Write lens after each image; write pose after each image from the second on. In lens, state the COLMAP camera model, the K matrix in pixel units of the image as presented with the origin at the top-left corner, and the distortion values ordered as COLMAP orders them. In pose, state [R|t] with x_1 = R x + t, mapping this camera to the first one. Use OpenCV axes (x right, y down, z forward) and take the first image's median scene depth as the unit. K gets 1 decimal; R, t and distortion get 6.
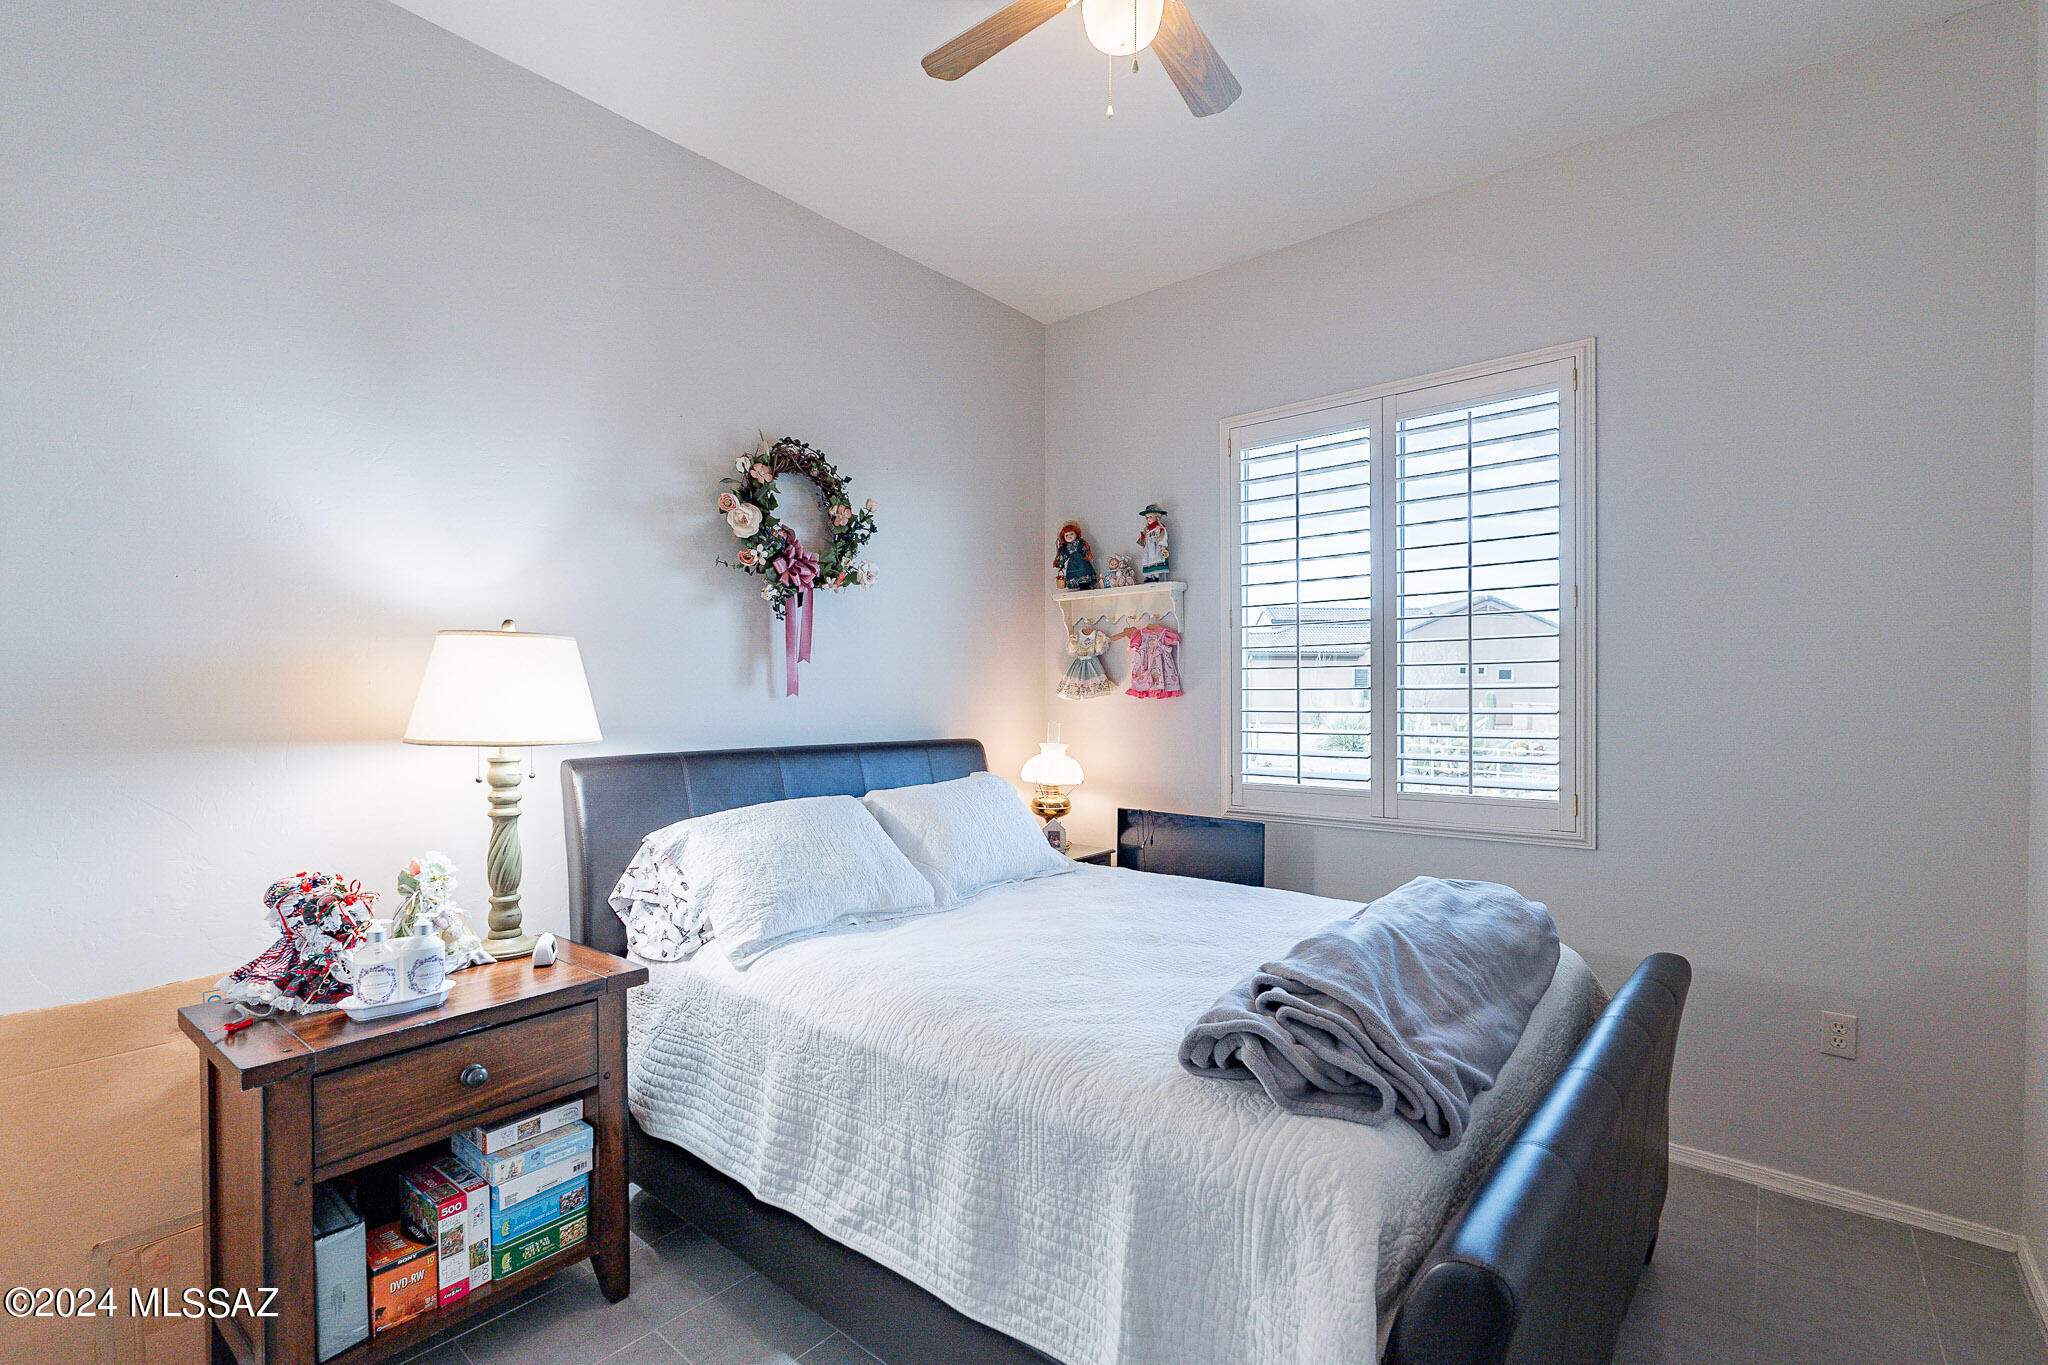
lens RADIAL K [[907.1, 0, 1029.1], [0, 907.1, 692.7], [0, 0, 1]] dist [-0.004293, 0.000414]
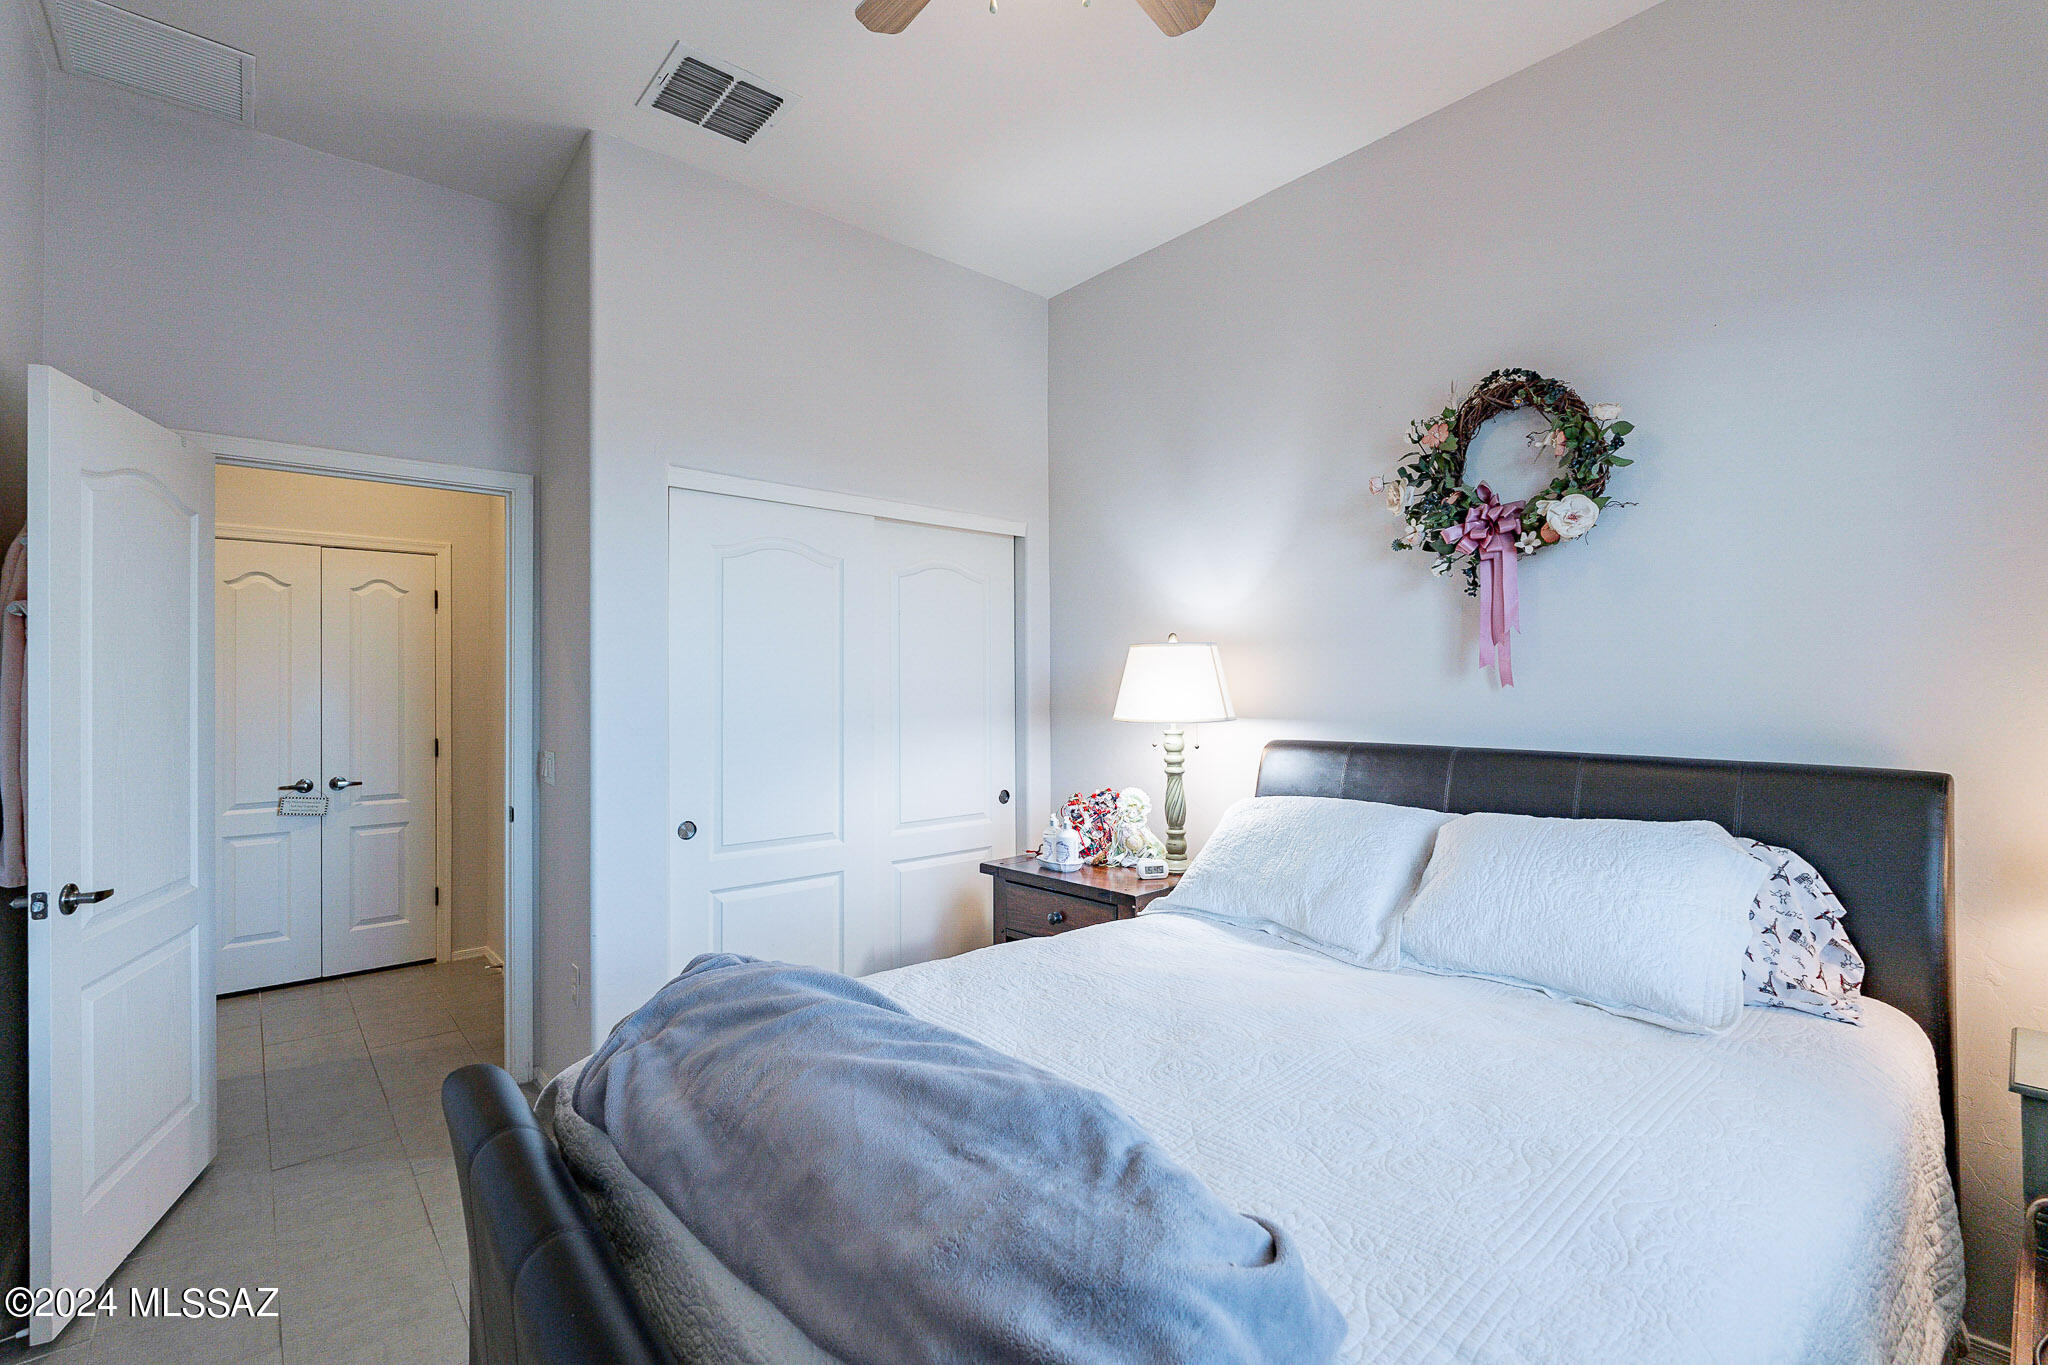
lens RADIAL K [[907.1, 0, 1029.0], [0, 907.1, 687.0], [0, 0, 1]] dist [-0.004293, 0.000414]
pose [[-0.158110, 0.005352, -0.987407, 0.842183], [0.007402, 0.999964, 0.004234, -0.005248], [0.987394, -0.006639, -0.158144, 0.991747]]
